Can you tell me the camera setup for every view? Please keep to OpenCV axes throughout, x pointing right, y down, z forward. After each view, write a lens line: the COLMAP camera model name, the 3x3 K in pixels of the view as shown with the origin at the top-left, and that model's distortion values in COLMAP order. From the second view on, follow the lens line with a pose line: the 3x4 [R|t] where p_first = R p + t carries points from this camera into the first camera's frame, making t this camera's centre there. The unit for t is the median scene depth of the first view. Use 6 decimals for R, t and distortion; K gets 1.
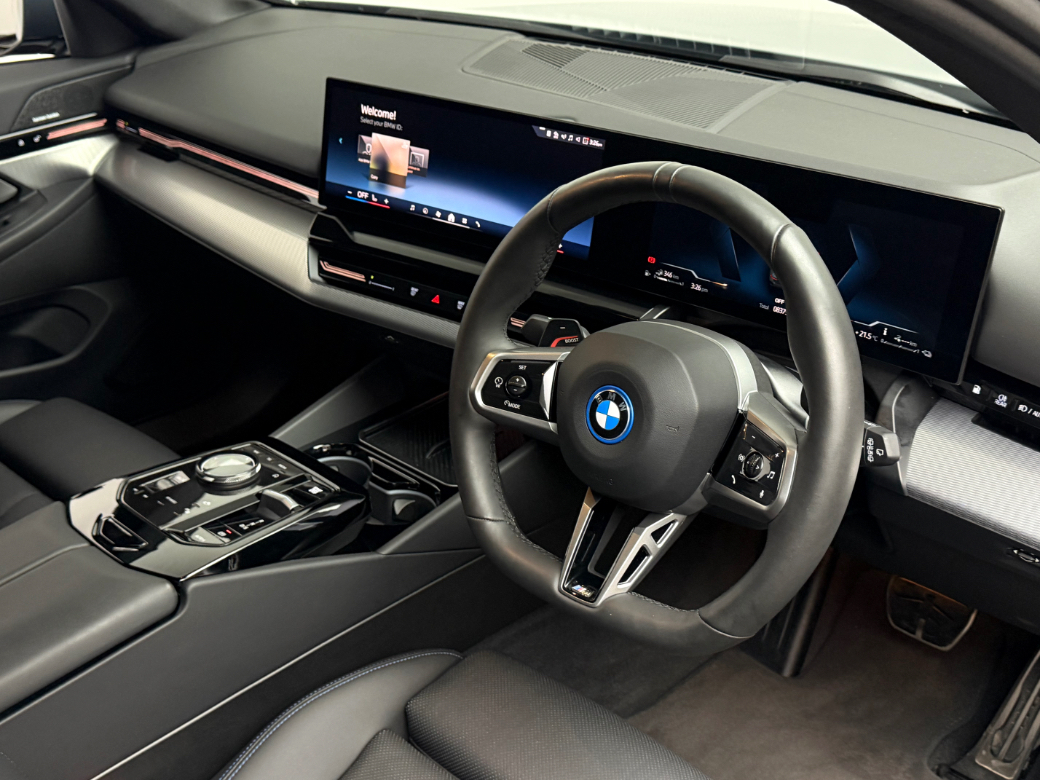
lens RADIAL K [[1173.8, 0, 520.0], [0, 1173.8, 390.0], [0, 0, 1]] dist [0.087491, -0.002982]
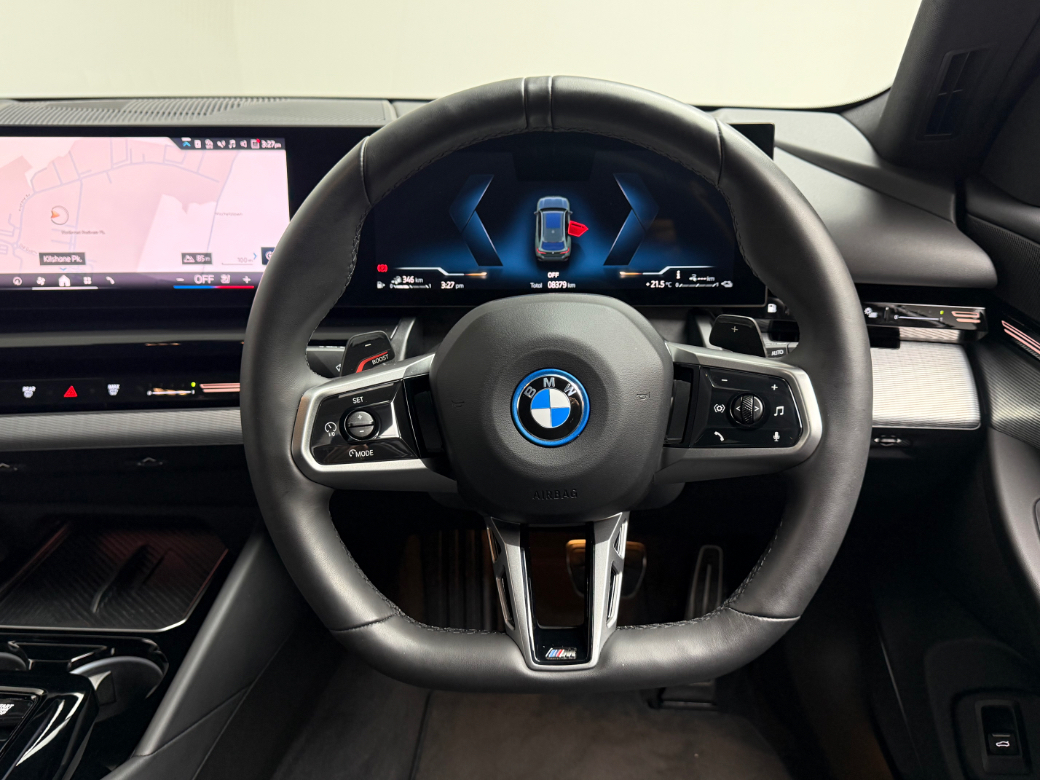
lens RADIAL K [[873.3, 0, 520.0], [0, 873.3, 390.0], [0, 0, 1]] dist [0.133304, -0.295918]
pose [[0.756843, -0.228645, 0.612299, -0.238525], [0.291982, 0.956416, -0.003764, 0.005791], [-0.584752, 0.181629, 0.790618, 0.487465]]
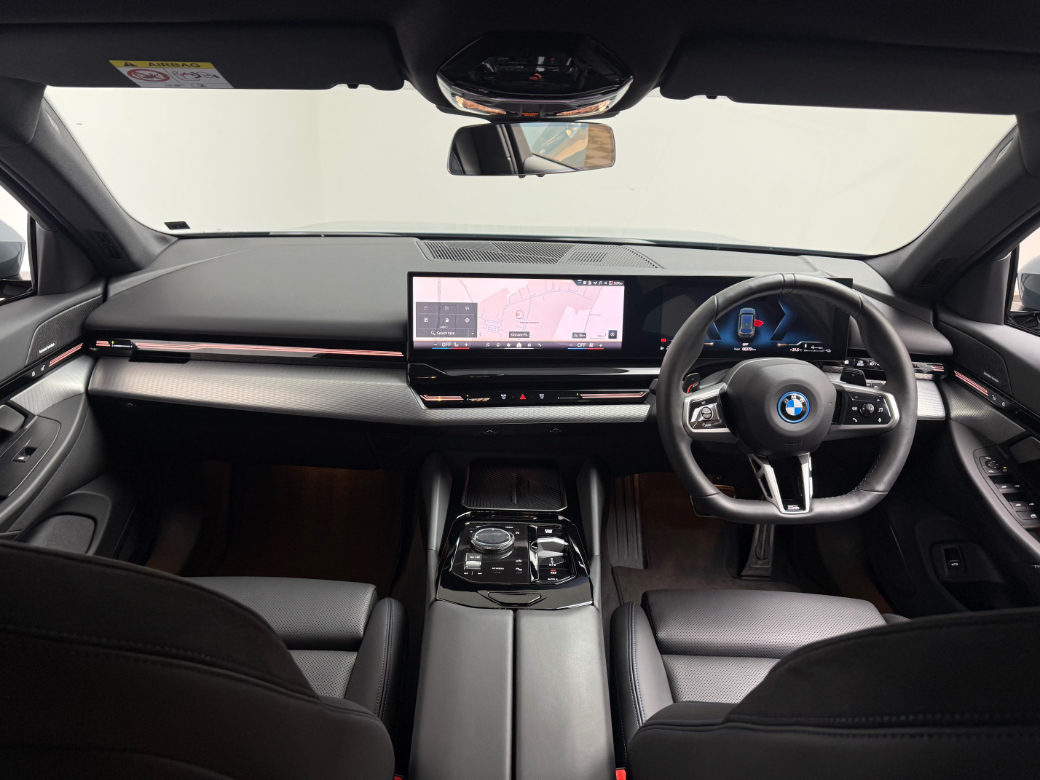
lens RADIAL K [[750.5, 0, 495.6], [0, 750.5, 386.0], [0, 0, 1]] dist [0.170418, -0.349405]
pose [[0.734989, -0.209774, 0.644815, -0.897699], [0.278125, 0.960534, -0.004535, -0.117663], [-0.618416, 0.182672, 0.764325, 0.308663]]
